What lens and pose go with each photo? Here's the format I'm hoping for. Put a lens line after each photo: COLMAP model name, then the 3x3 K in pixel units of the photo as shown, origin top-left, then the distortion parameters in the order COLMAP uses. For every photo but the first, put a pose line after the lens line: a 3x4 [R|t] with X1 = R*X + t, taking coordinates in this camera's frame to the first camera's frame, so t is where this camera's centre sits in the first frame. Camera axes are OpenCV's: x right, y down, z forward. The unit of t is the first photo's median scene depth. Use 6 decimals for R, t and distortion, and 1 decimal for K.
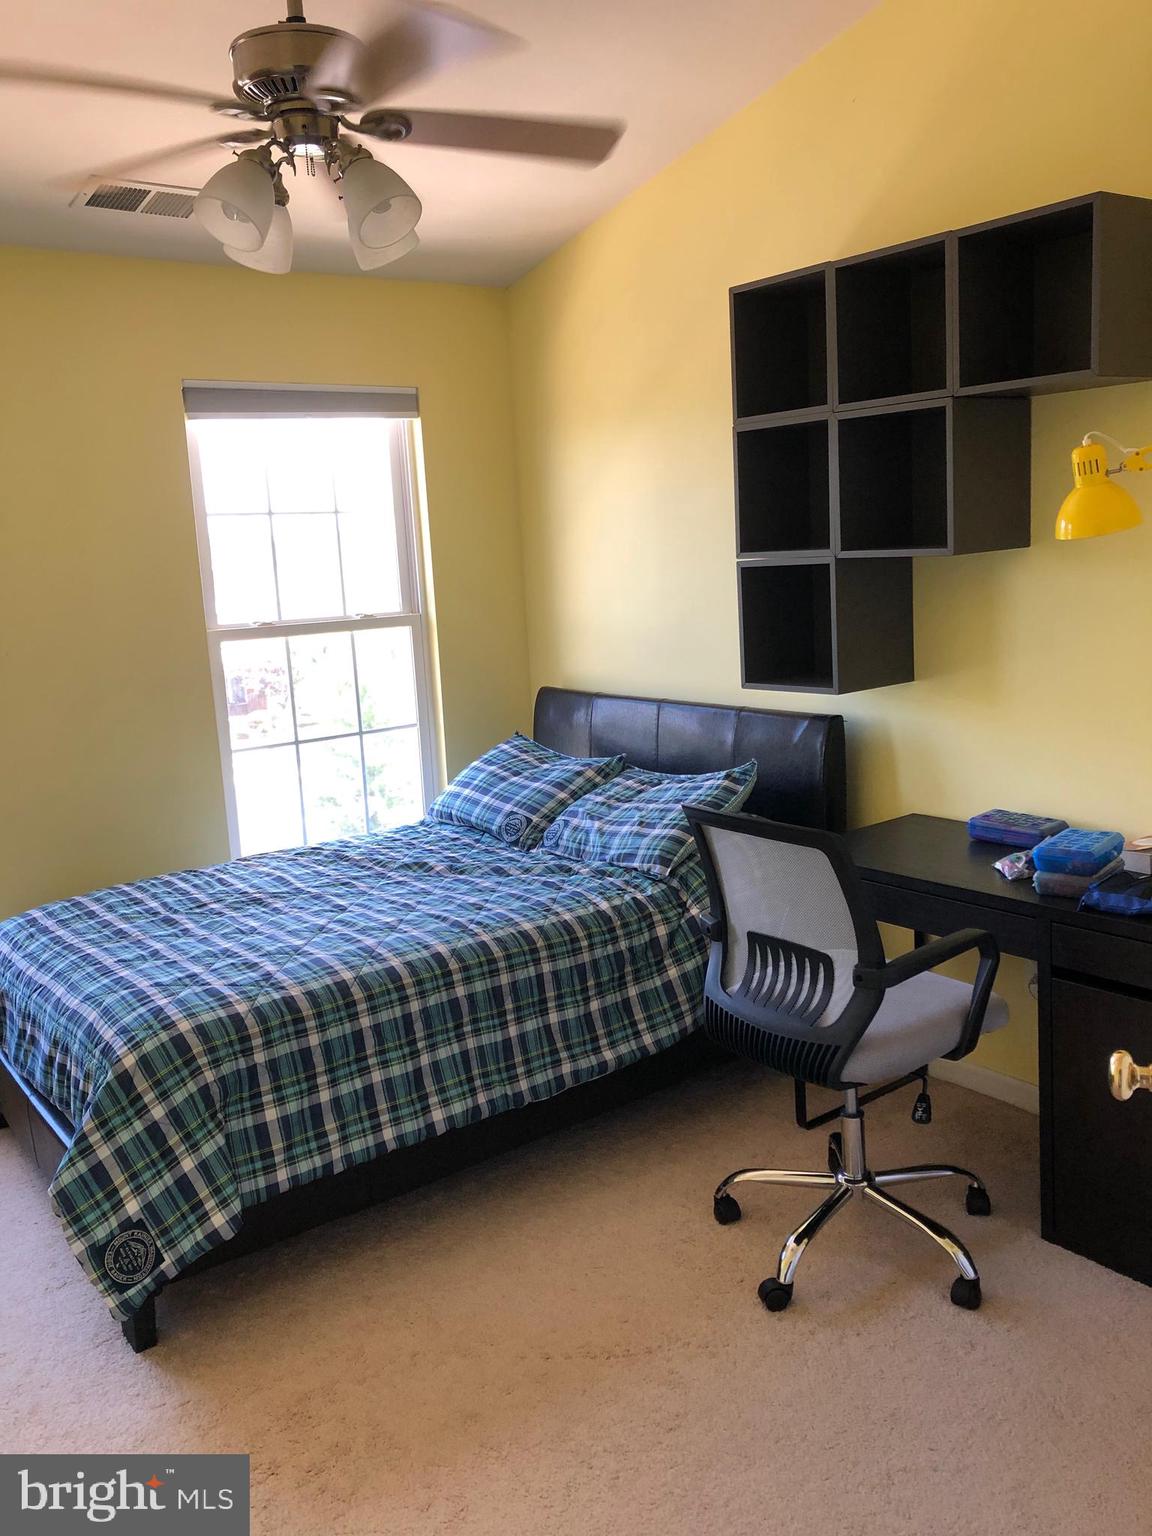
lens RADIAL K [[1261.6, 0, 576.3], [0, 1261.6, 766.8], [0, 0, 1]] dist [0.015422, -0.001718]
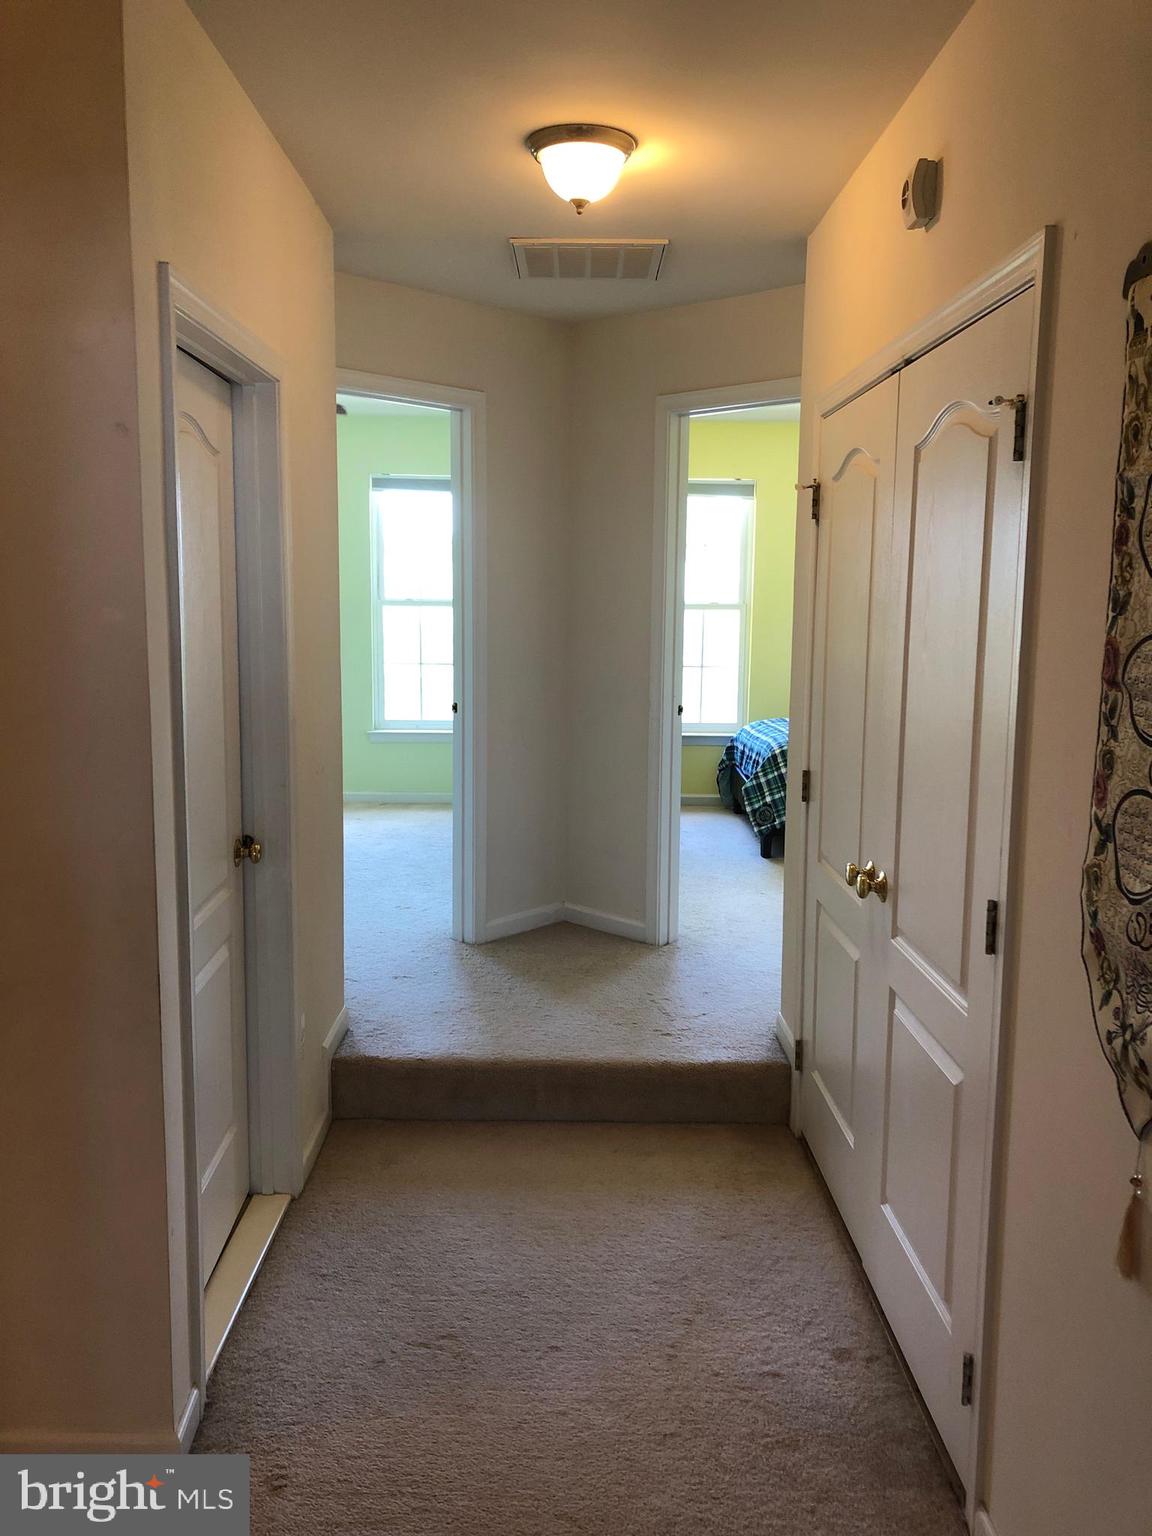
lens RADIAL K [[1261.6, 0, 575.4], [0, 1261.6, 766.2], [0, 0, 1]] dist [0.015422, -0.001718]
pose [[0.807125, 0.146422, -0.571935, 0.838523], [-0.157471, 0.987053, 0.030471, 0.256894], [0.568992, 0.065469, 0.819733, -1.432125]]
